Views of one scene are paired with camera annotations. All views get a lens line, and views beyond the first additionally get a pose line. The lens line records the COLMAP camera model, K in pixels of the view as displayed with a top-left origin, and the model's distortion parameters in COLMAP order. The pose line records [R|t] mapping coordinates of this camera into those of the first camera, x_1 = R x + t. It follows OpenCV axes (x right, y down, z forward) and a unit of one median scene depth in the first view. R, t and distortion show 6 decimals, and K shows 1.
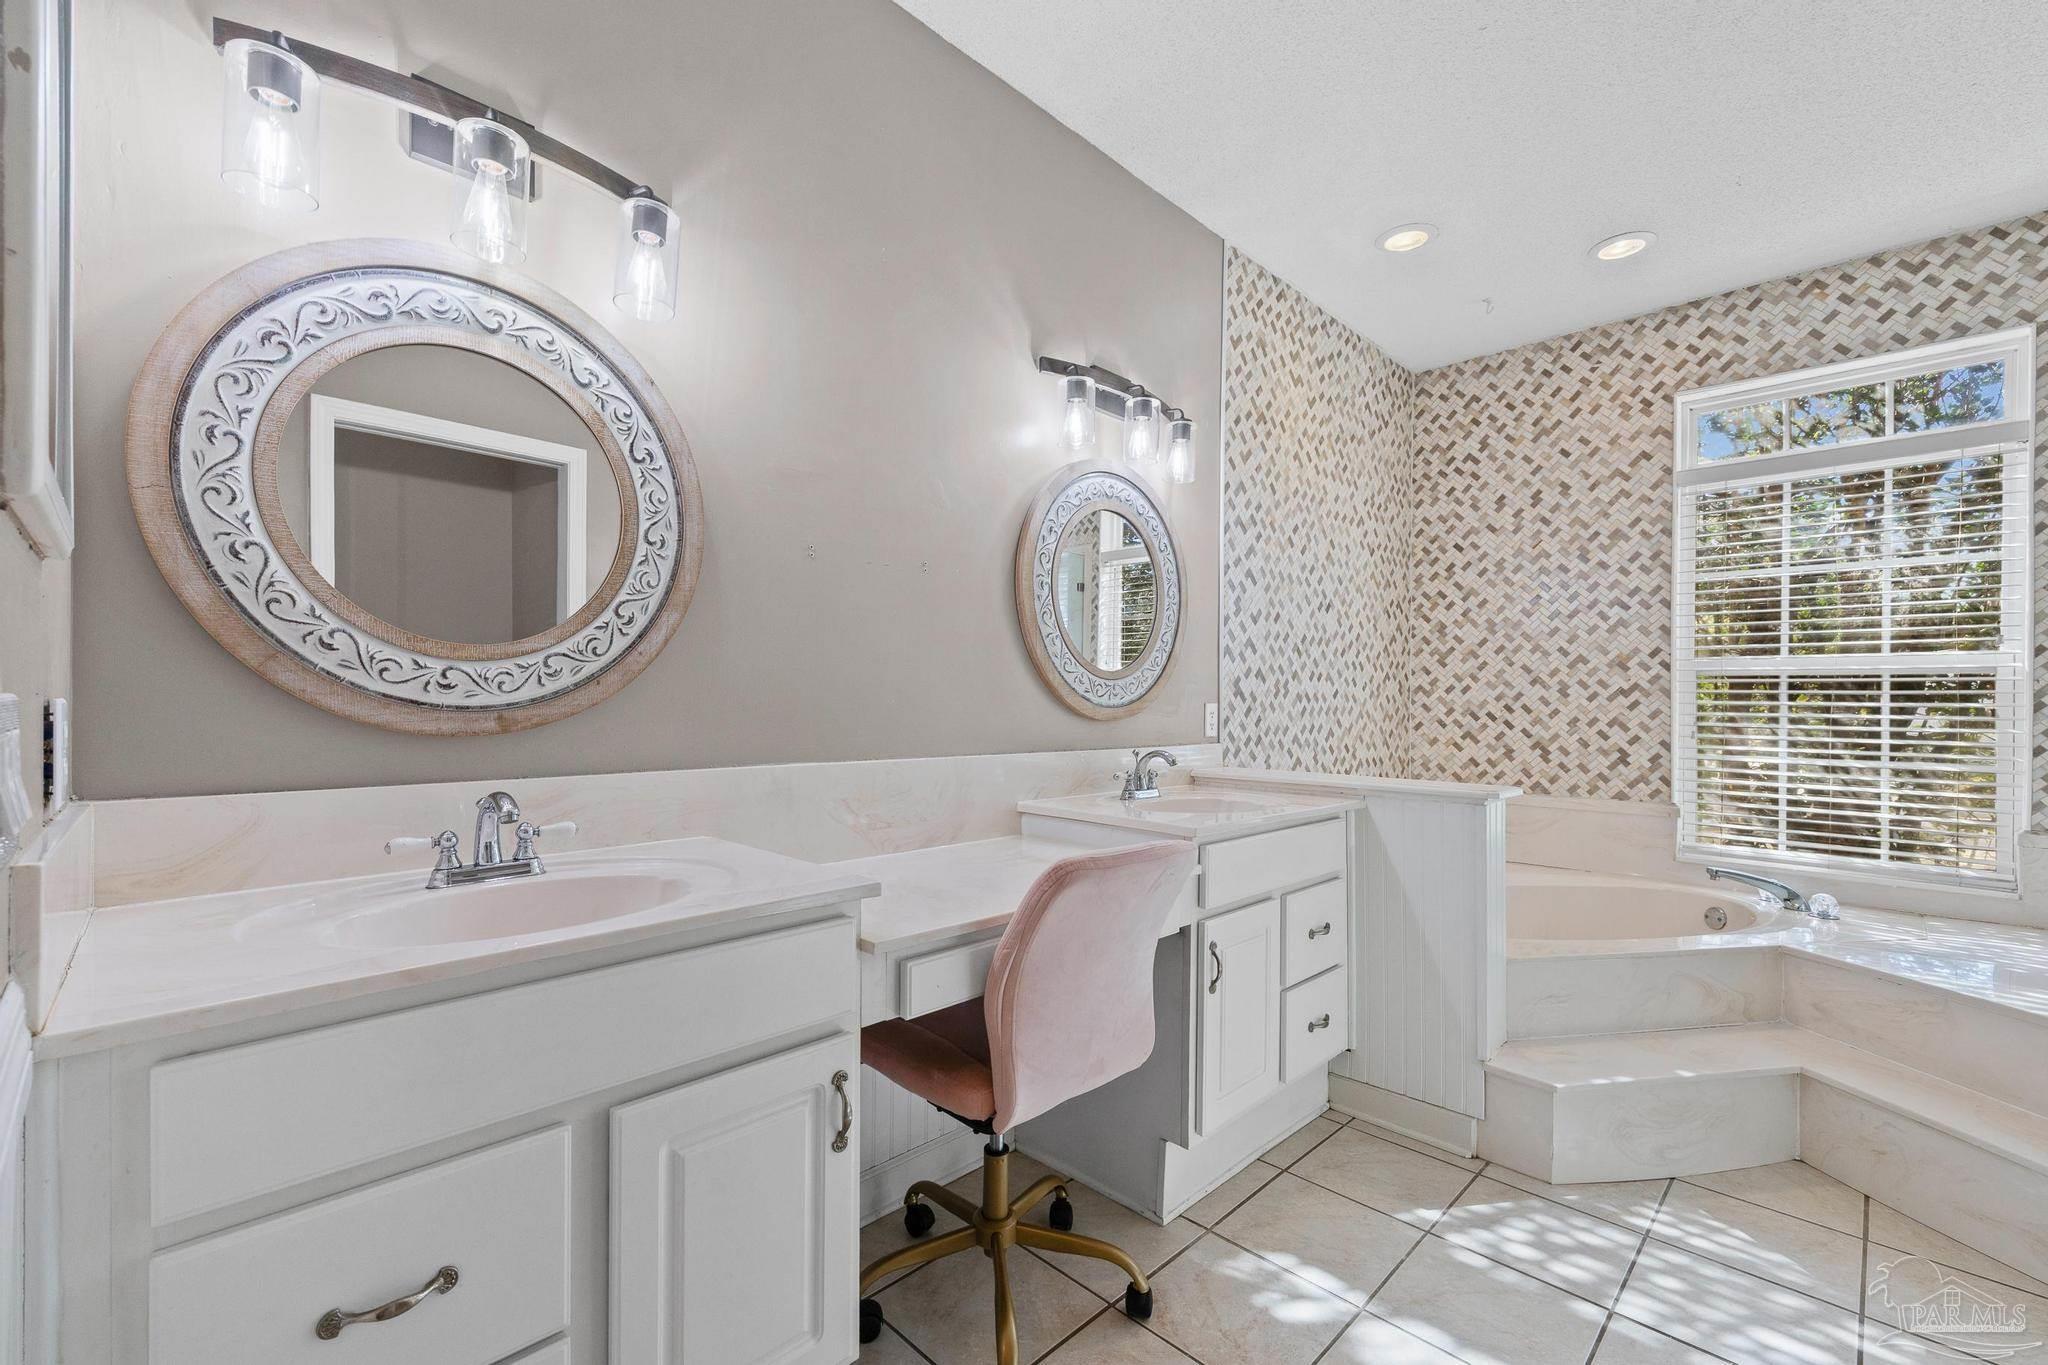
lens RADIAL K [[879.7, 0, 1033.7], [0, 879.7, 699.9], [0, 0, 1]] dist [0.000489, -0.001606]
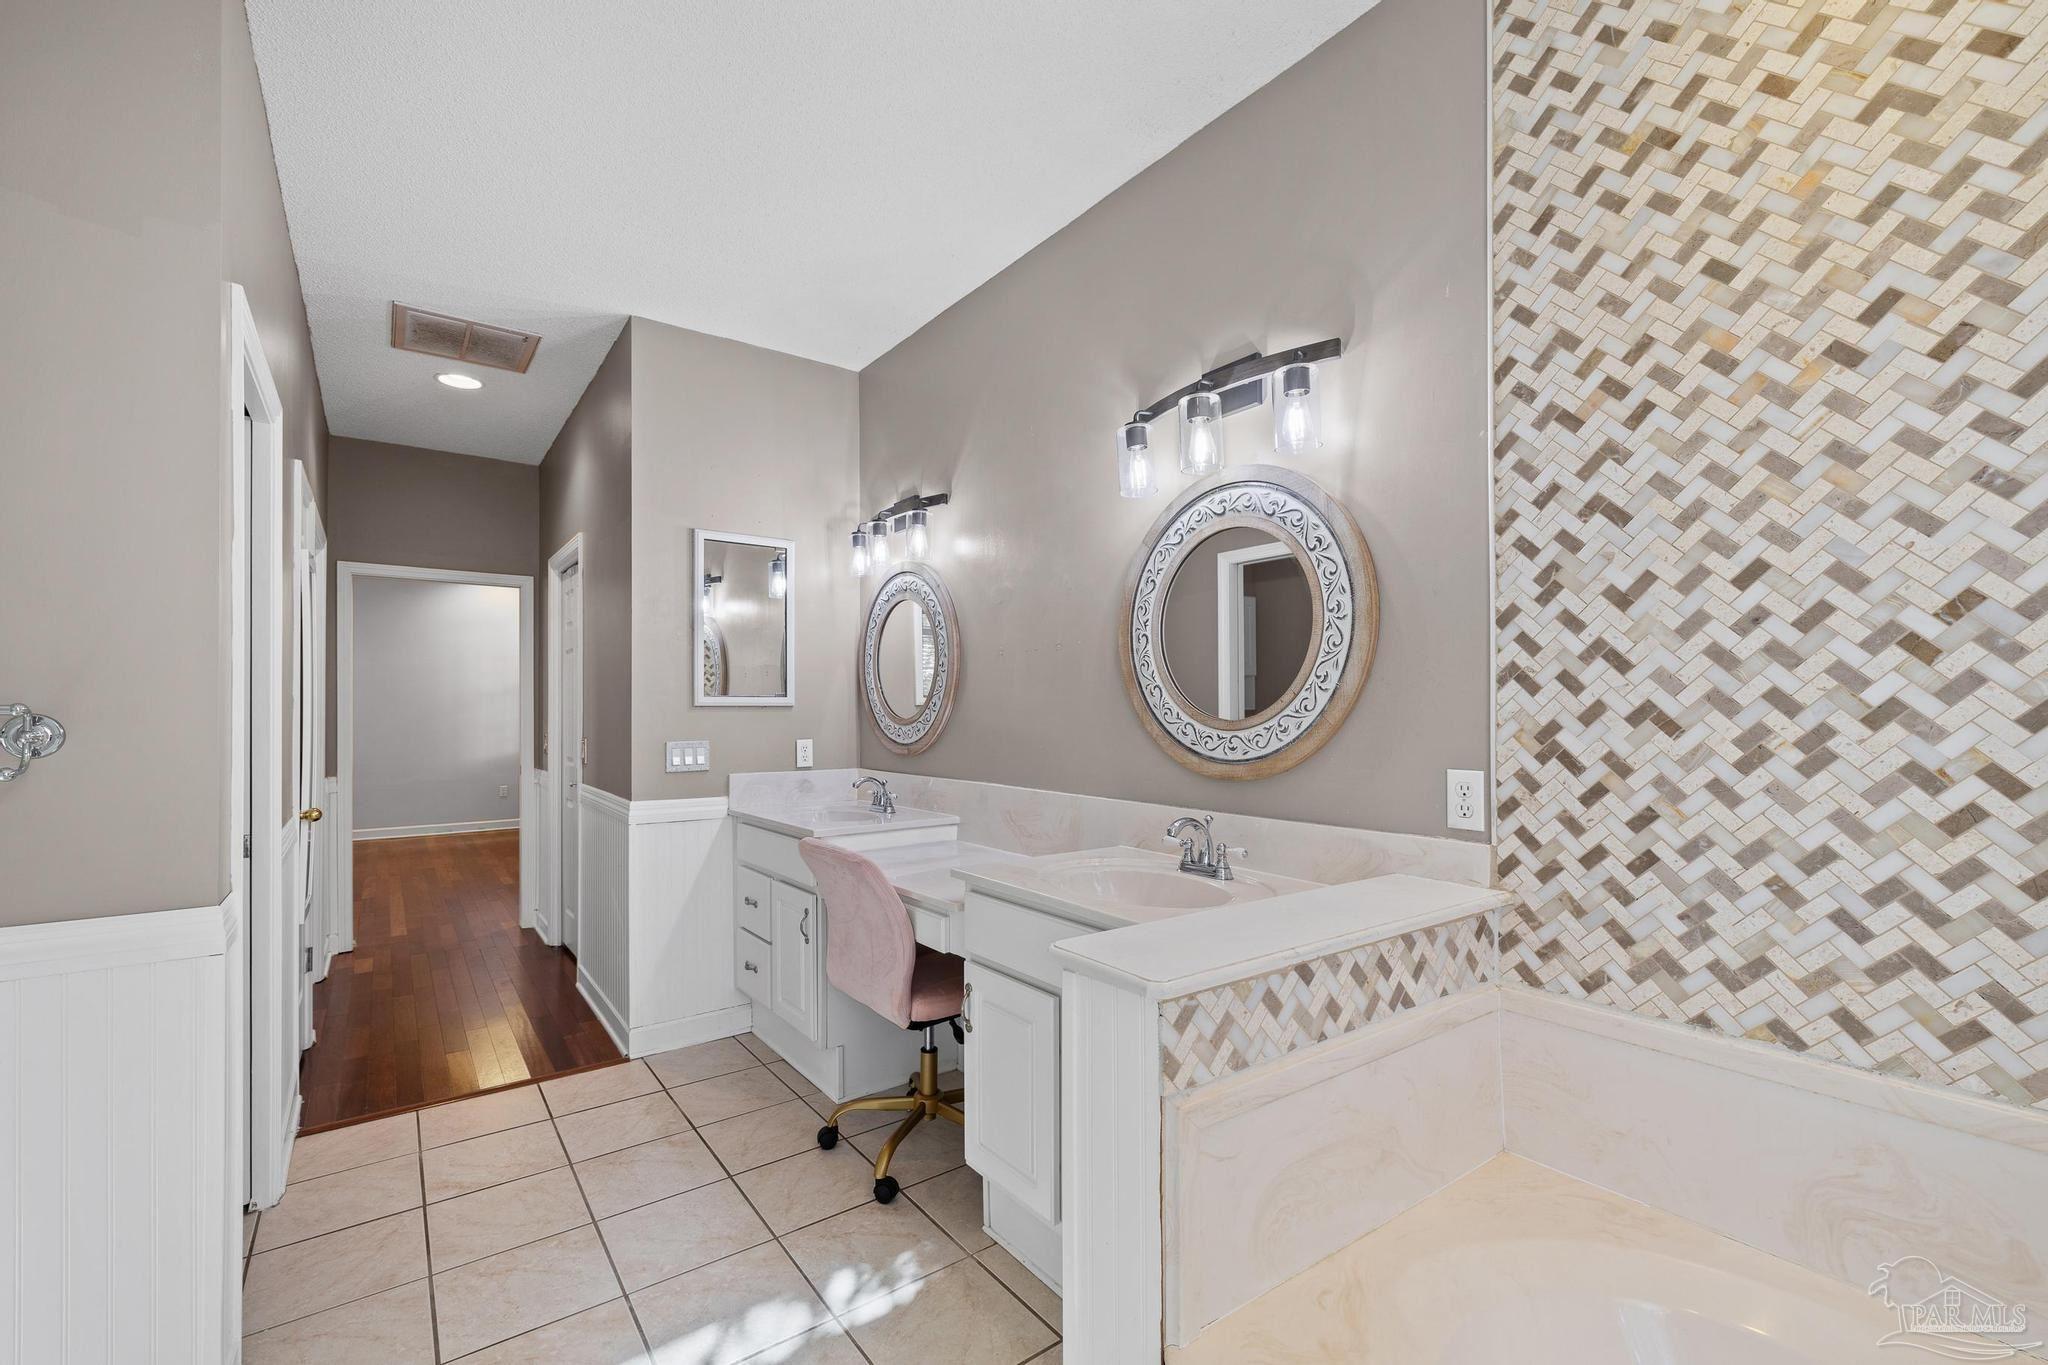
lens RADIAL K [[866.2, 0, 1034.4], [0, 866.2, 696.6], [0, 0, 1]] dist [-0.001092, 0.001157]
pose [[-0.154679, -0.017260, -0.987814, 0.765053], [0.007895, 0.999794, -0.018705, -0.033966], [0.987933, -0.010692, -0.154511, 0.778632]]
